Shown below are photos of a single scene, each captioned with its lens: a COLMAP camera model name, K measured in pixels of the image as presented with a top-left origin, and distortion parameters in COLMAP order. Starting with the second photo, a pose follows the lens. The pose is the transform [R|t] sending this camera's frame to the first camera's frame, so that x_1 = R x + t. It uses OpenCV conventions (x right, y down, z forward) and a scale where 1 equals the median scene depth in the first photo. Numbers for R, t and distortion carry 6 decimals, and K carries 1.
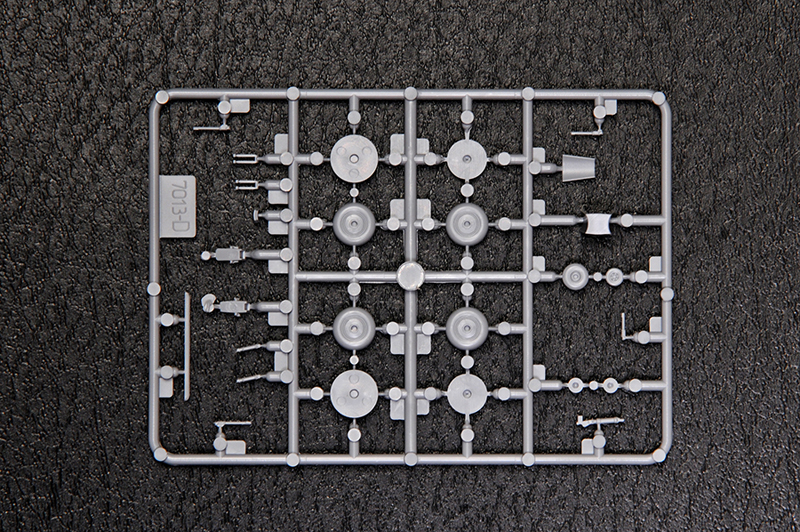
lens RADIAL K [[3256.0, 0, 400.6], [0, 3256.0, 267.6], [0, 0, 1]] dist [0.447967, 0.000000]
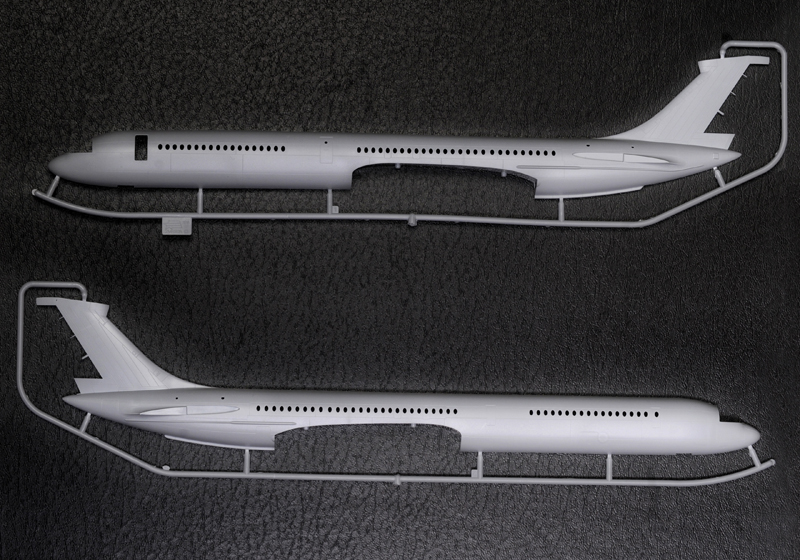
lens RADIAL K [[2143.2, 0, 396.4], [0, 2143.2, 282.7], [0, 0, 1]] dist [0.036071, 0.000000]
pose [[0.998731, 0.047127, 0.017755, -0.031840], [-0.046311, 0.997963, -0.043887, 0.089700], [-0.019787, 0.043009, 0.998879, -0.388063]]
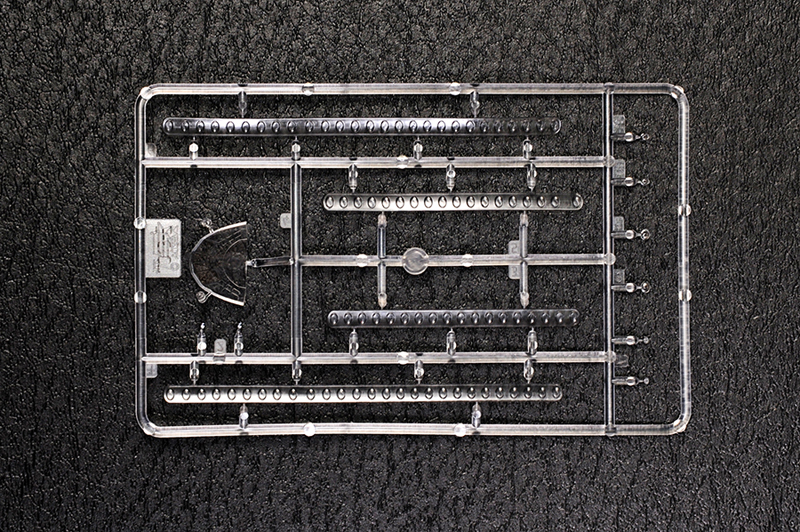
lens RADIAL K [[2350.8, 0, 400.0], [0, 2350.8, 265.9], [0, 0, 1]] dist [0.129644, 0.000000]
pose [[0.998469, 0.053074, -0.015603, 0.024809], [-0.052941, 0.998559, 0.008798, -0.012273], [0.016047, -0.007959, 0.999840, 0.227656]]
